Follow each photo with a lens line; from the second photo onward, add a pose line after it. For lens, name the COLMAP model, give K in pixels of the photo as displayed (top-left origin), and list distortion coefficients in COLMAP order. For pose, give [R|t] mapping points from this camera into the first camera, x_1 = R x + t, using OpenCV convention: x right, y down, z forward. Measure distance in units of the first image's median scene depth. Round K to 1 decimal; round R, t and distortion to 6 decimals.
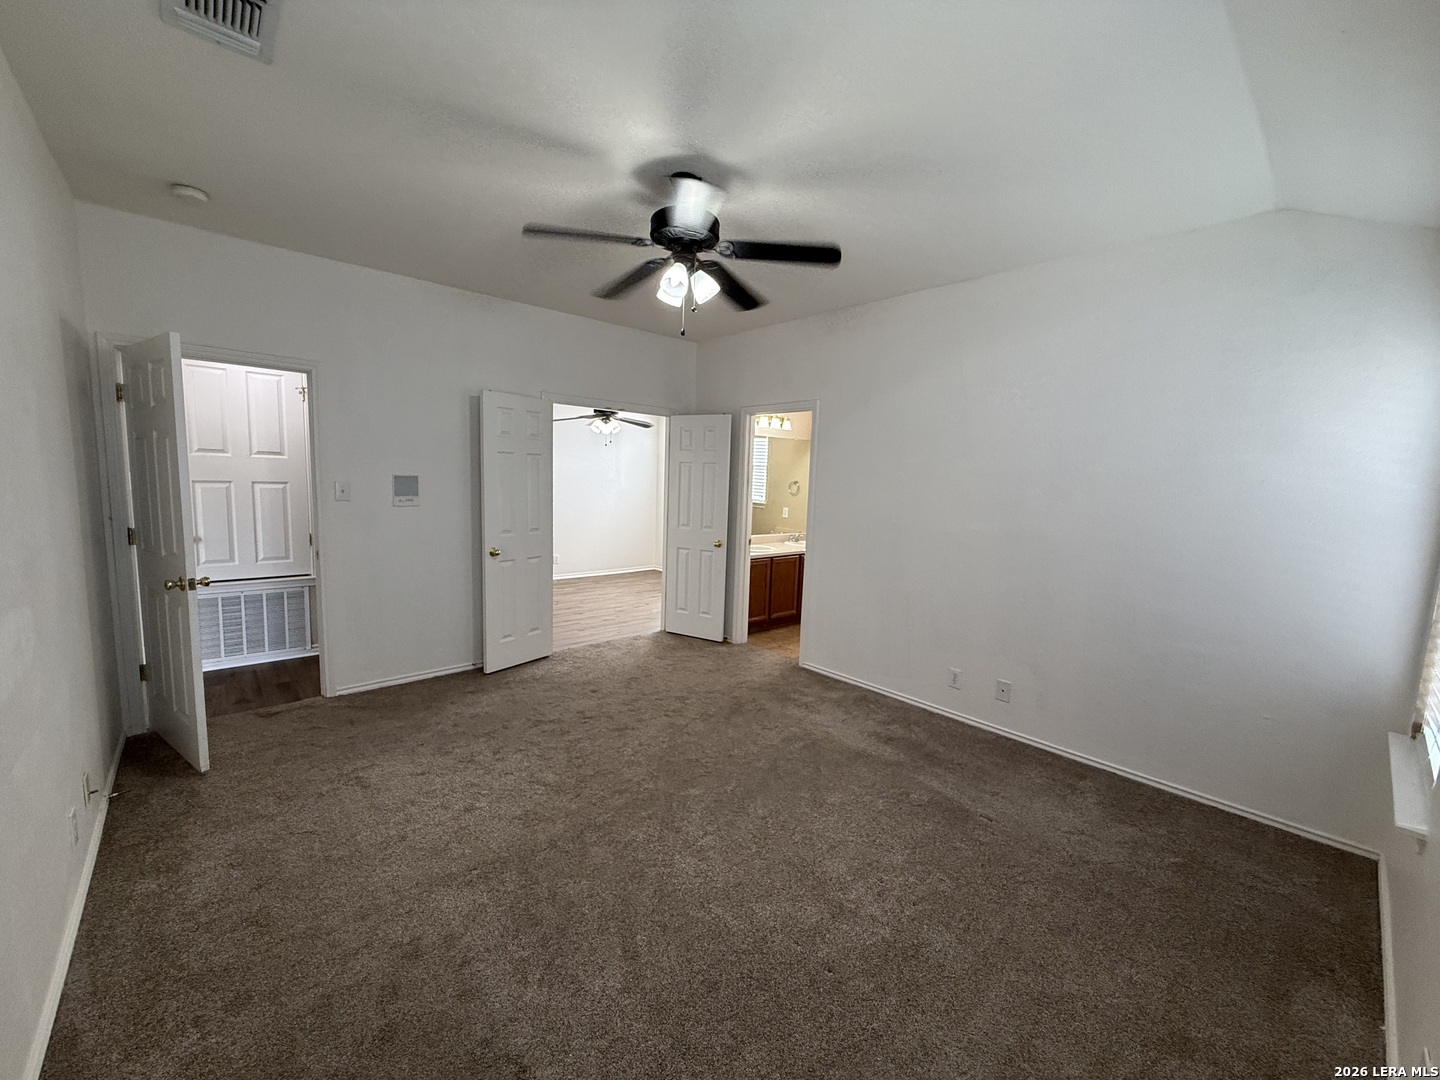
lens RADIAL K [[576.3, 0, 721.4], [0, 576.3, 536.8], [0, 0, 1]] dist [-0.002276, 0.000388]
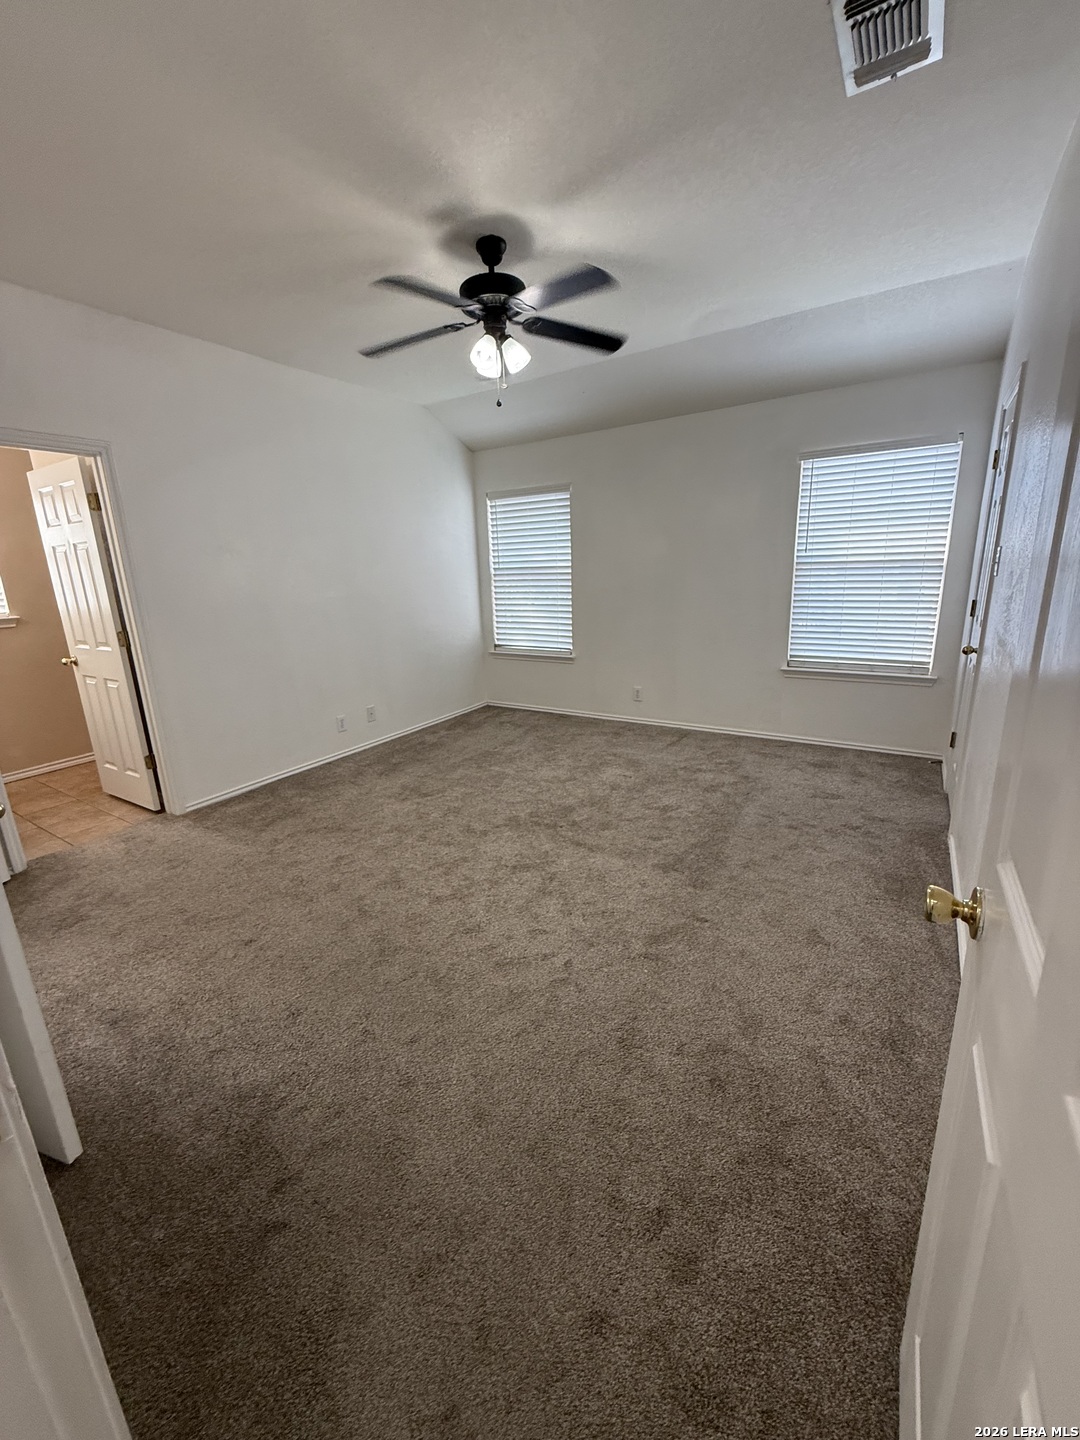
lens RADIAL K [[576.3, 0, 537.7], [0, 576.3, 717.8], [0, 0, 1]] dist [-0.002276, 0.000388]
pose [[-0.291619, -0.255699, 0.921725, -0.866636], [0.116690, 0.946901, 0.299602, -0.087696], [-0.949390, 0.194925, -0.246297, 0.932289]]
